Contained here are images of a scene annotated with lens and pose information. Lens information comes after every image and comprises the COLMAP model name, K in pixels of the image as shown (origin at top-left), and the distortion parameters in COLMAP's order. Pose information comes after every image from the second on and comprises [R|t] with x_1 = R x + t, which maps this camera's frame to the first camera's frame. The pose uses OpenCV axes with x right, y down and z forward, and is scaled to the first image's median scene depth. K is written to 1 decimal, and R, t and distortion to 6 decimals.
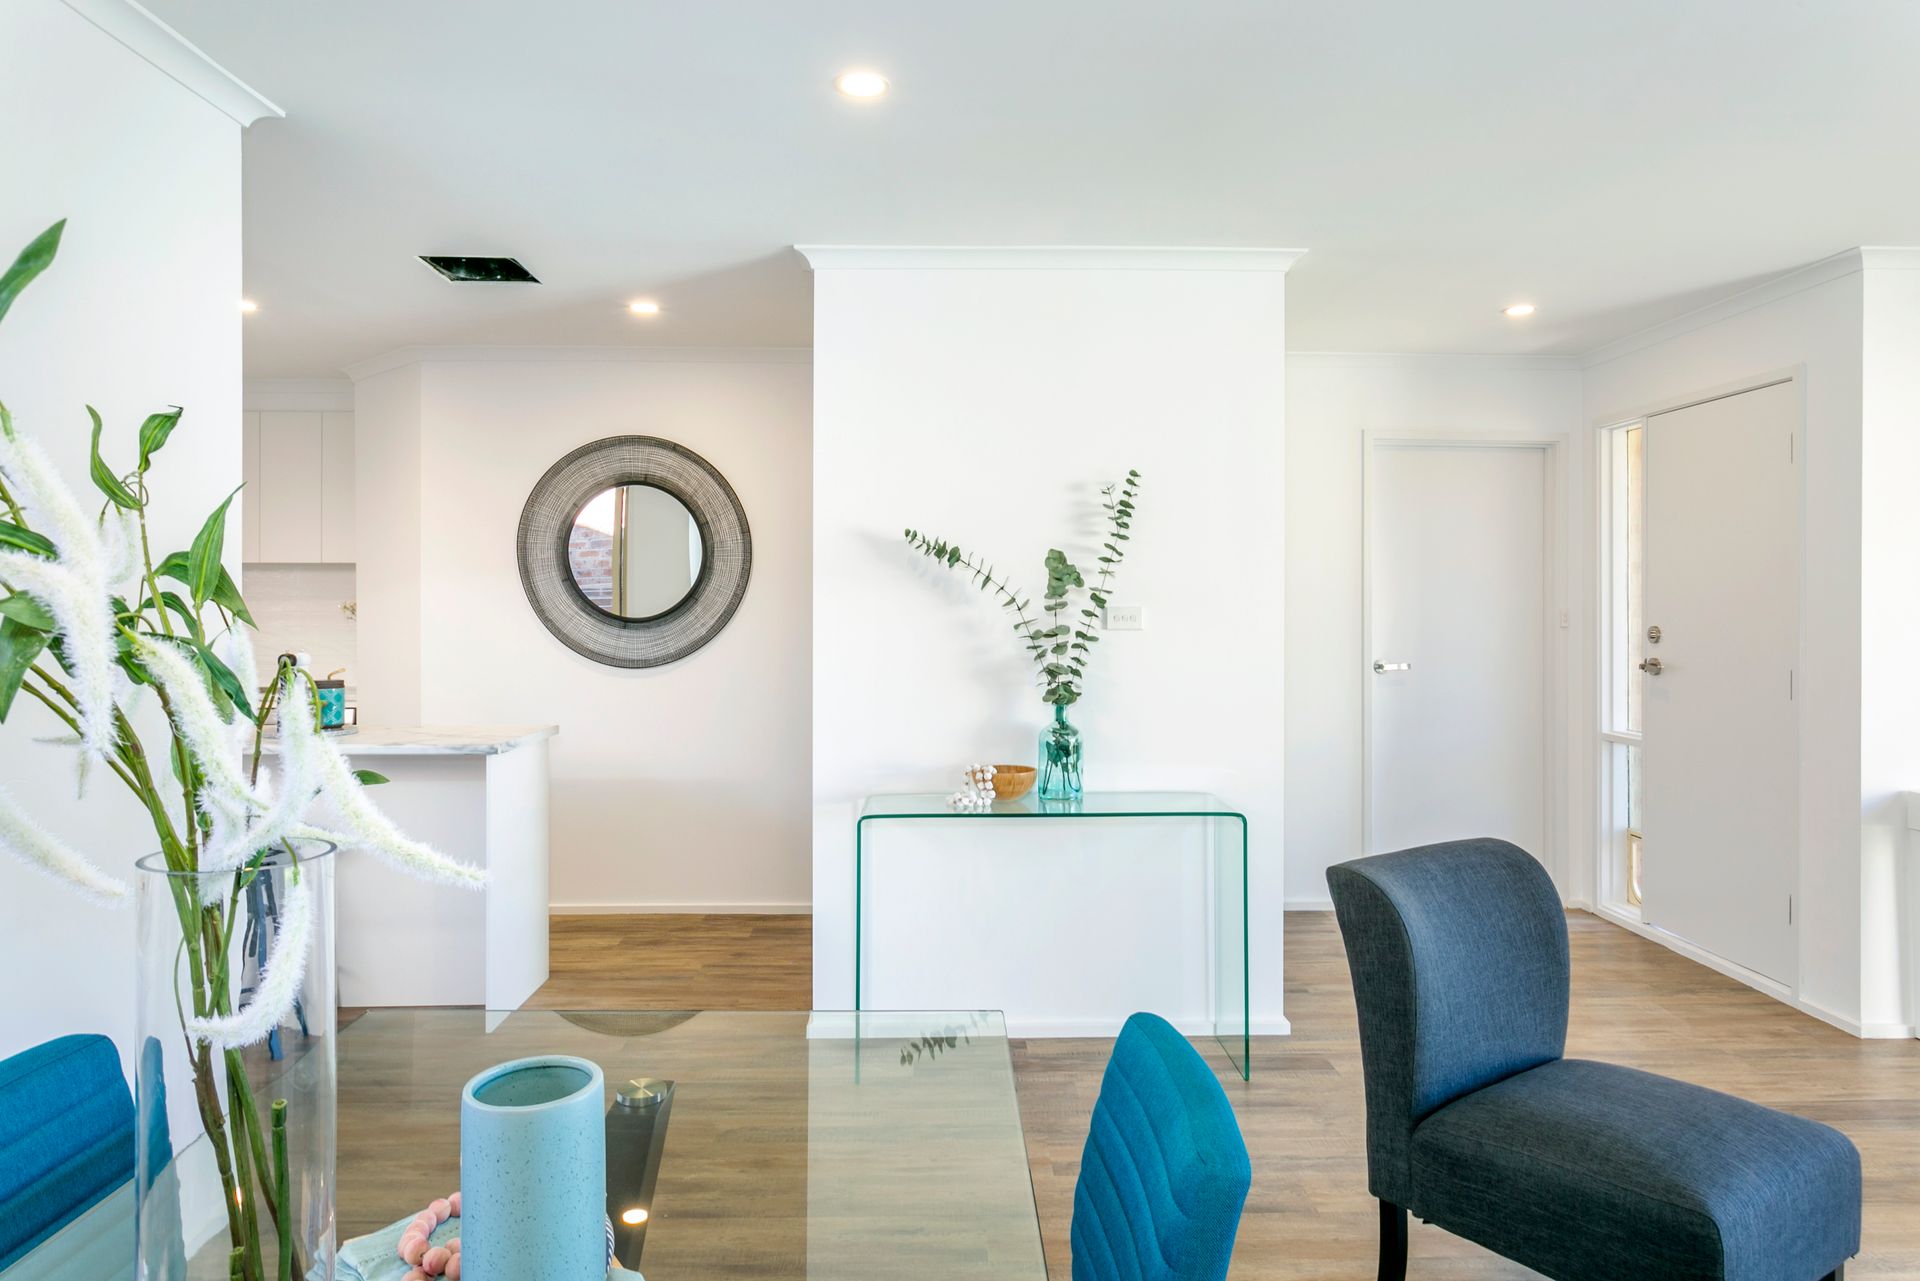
lens RADIAL K [[1200.7, 0, 959.5], [0, 1200.7, 620.0], [0, 0, 1]] dist [0.000697, 0.001266]
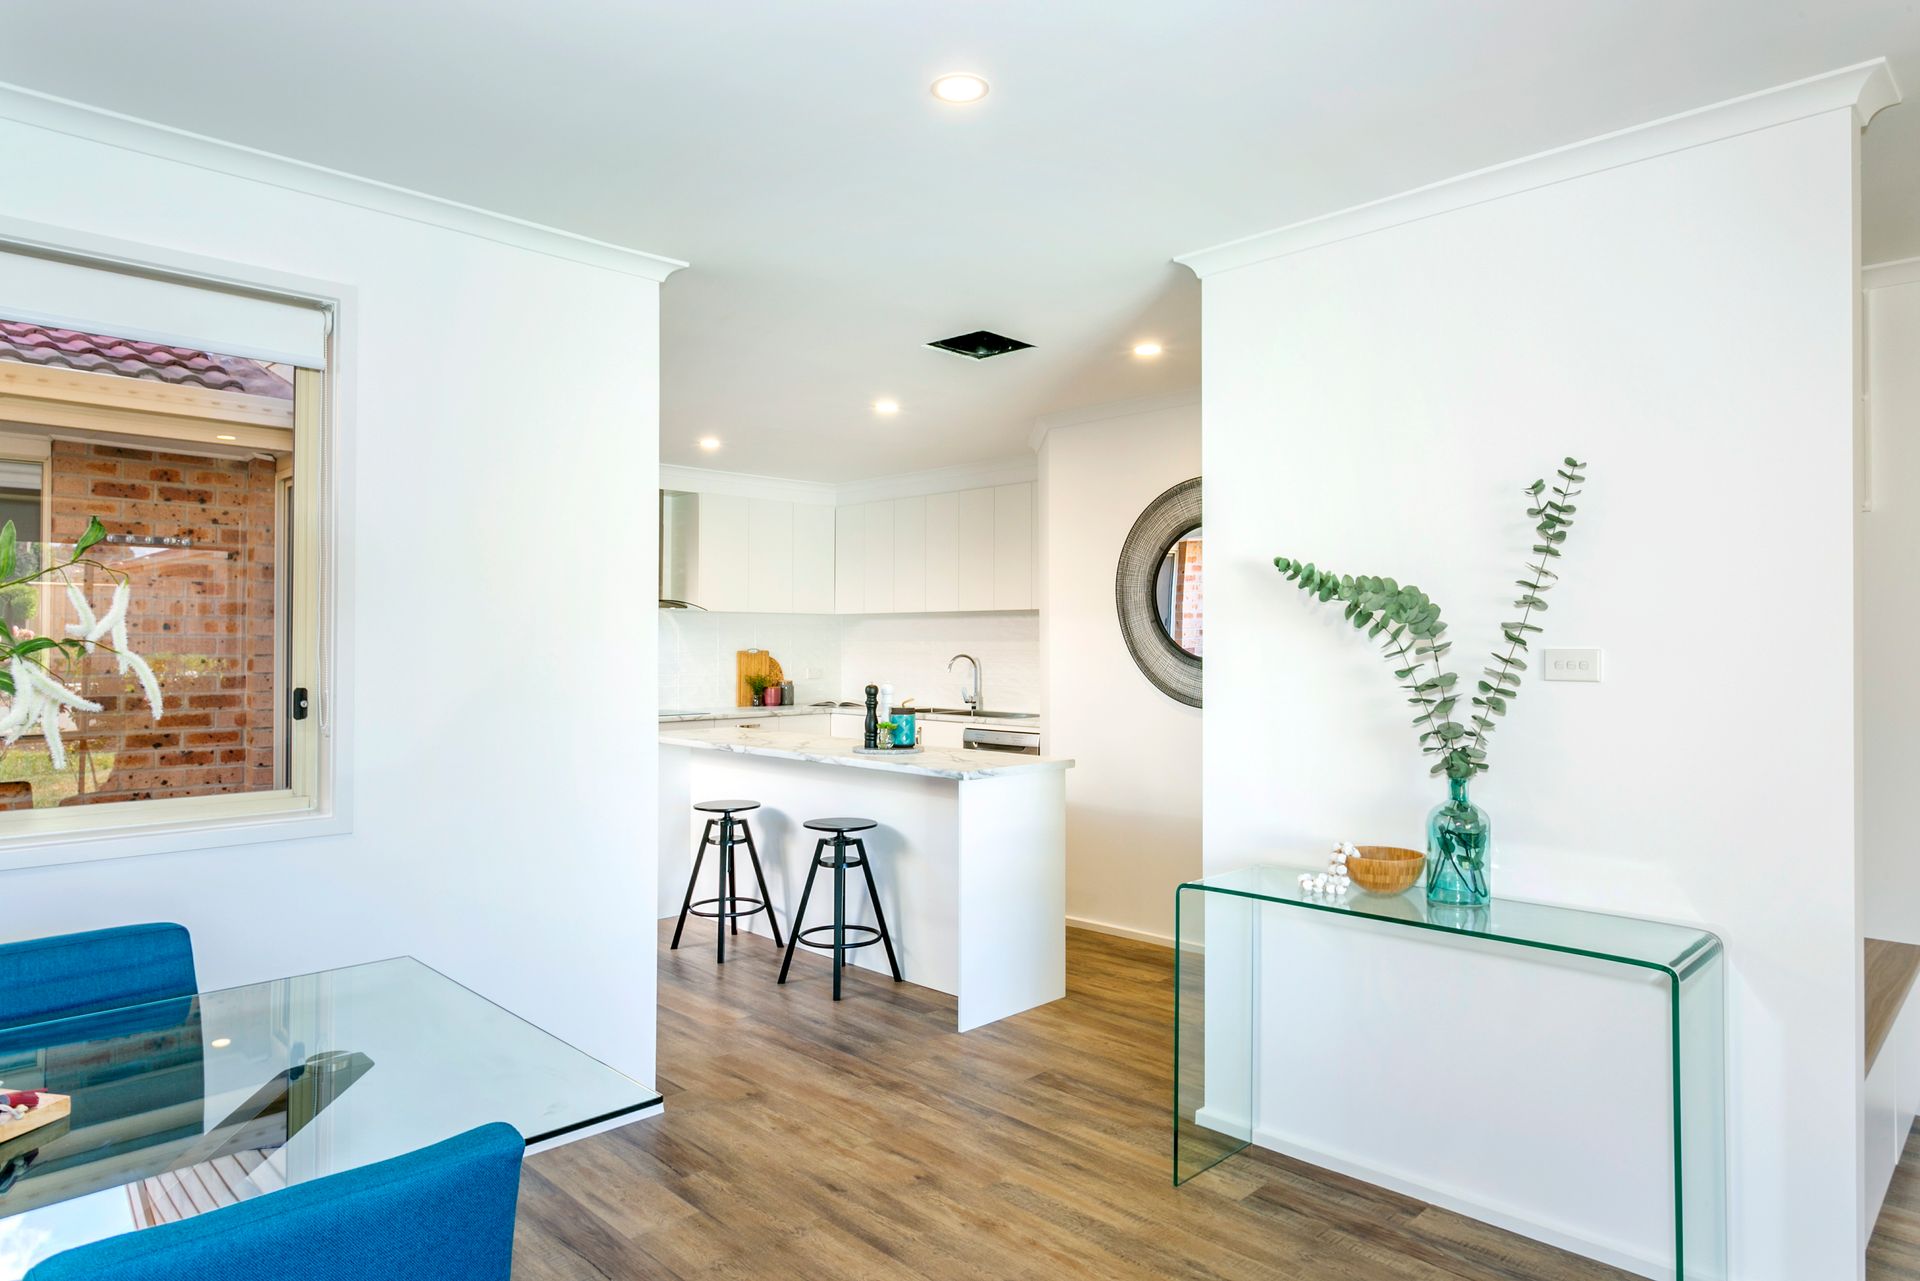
lens RADIAL K [[1152.5, 0, 960.0], [0, 1152.5, 640.5], [0, 0, 1]] dist [0.003690, 0.000546]
pose [[0.694913, -0.001982, -0.719091, 0.386248], [-0.008869, 0.999897, -0.011327, -0.005256], [0.719039, 0.014249, 0.694823, 0.261828]]
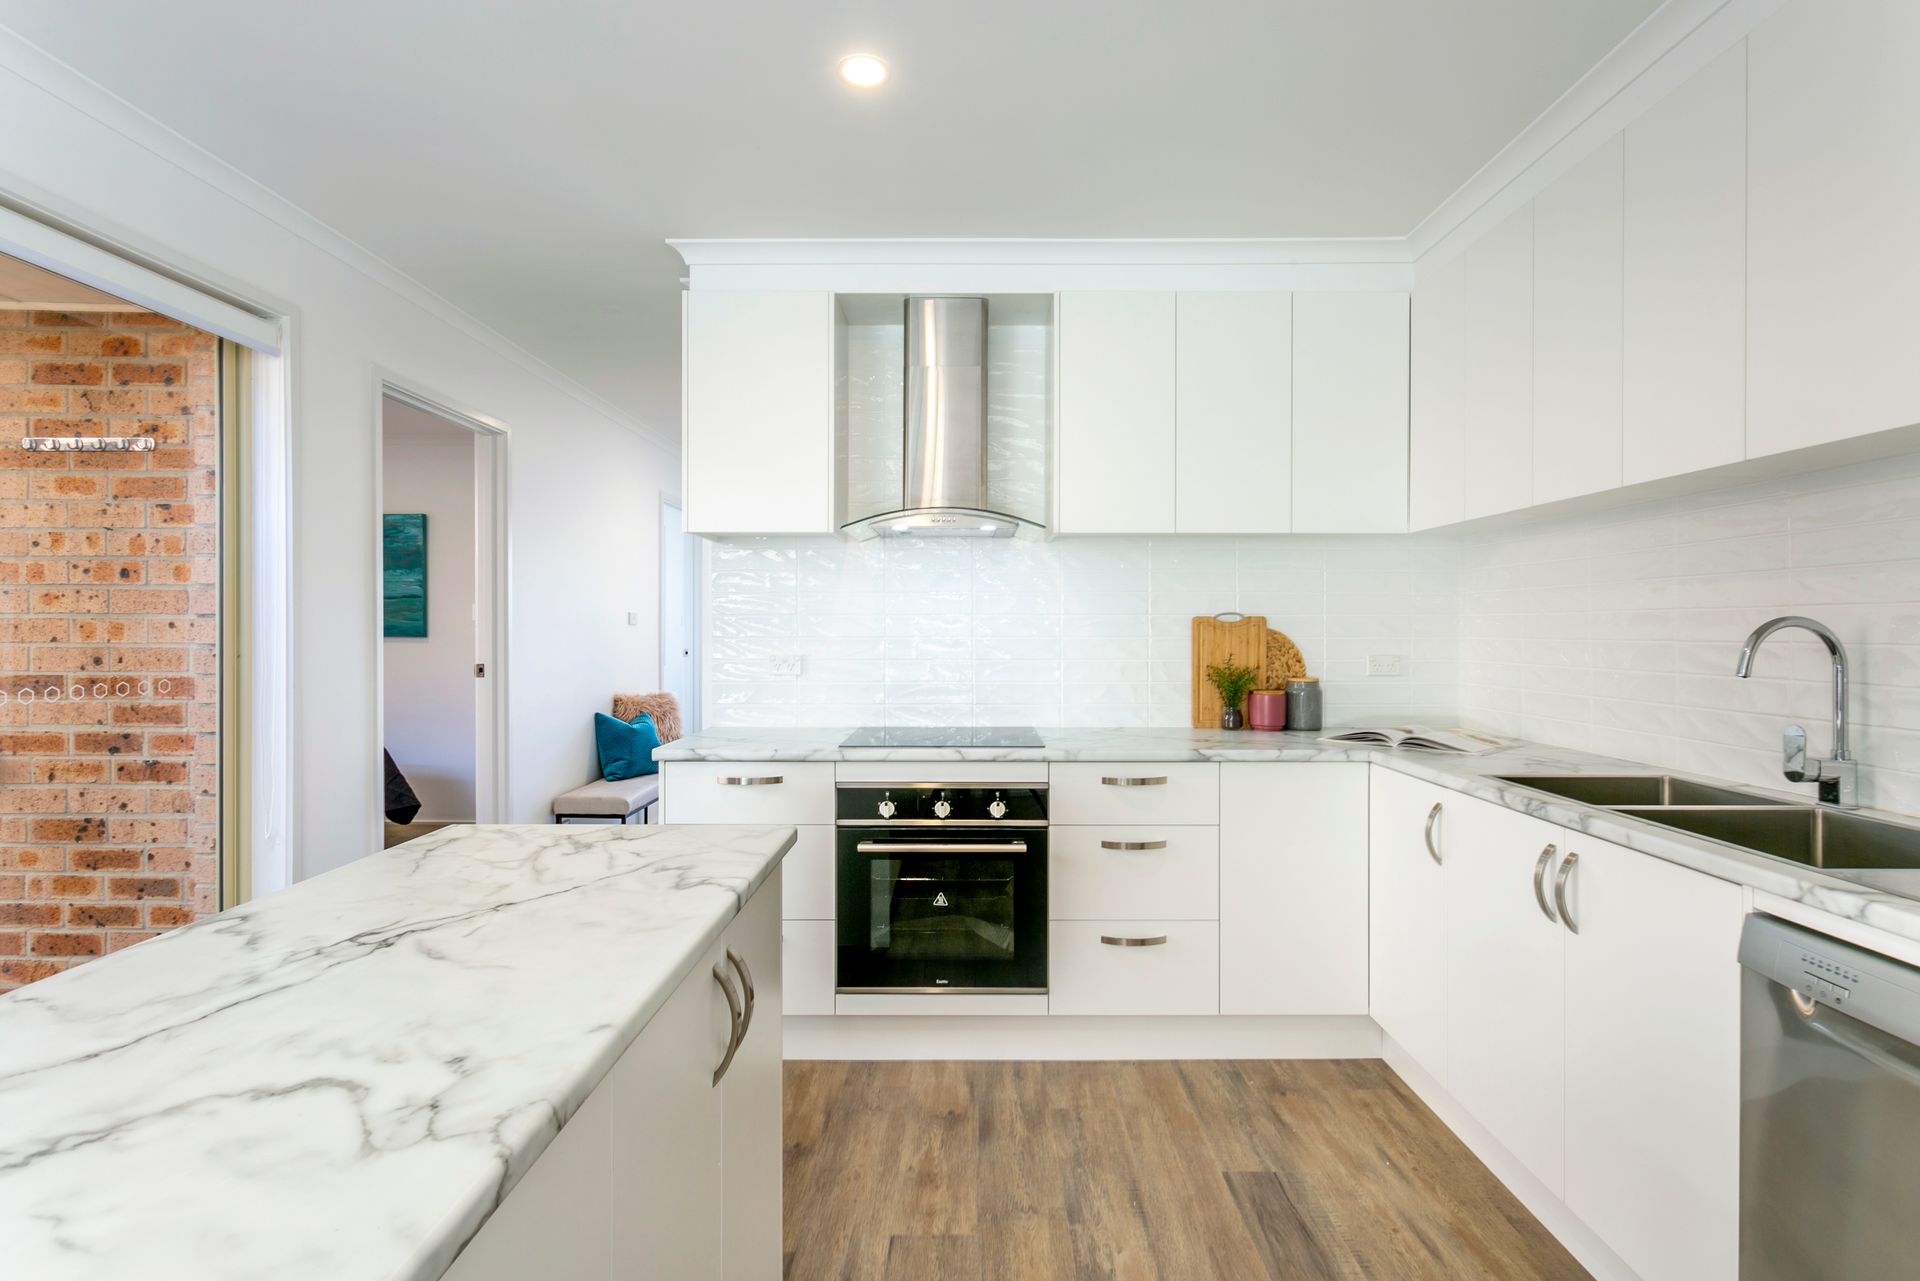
lens RADIAL K [[929.8, 0, 960.3], [0, 929.8, 630.2], [0, 0, 1]] dist [0.003061, 0.000483]
pose [[-0.028235, 0.000450, -0.999601, -0.565136], [-0.012570, 0.999921, 0.000805, 0.007980], [0.999522, 0.012588, -0.028228, 1.254467]]
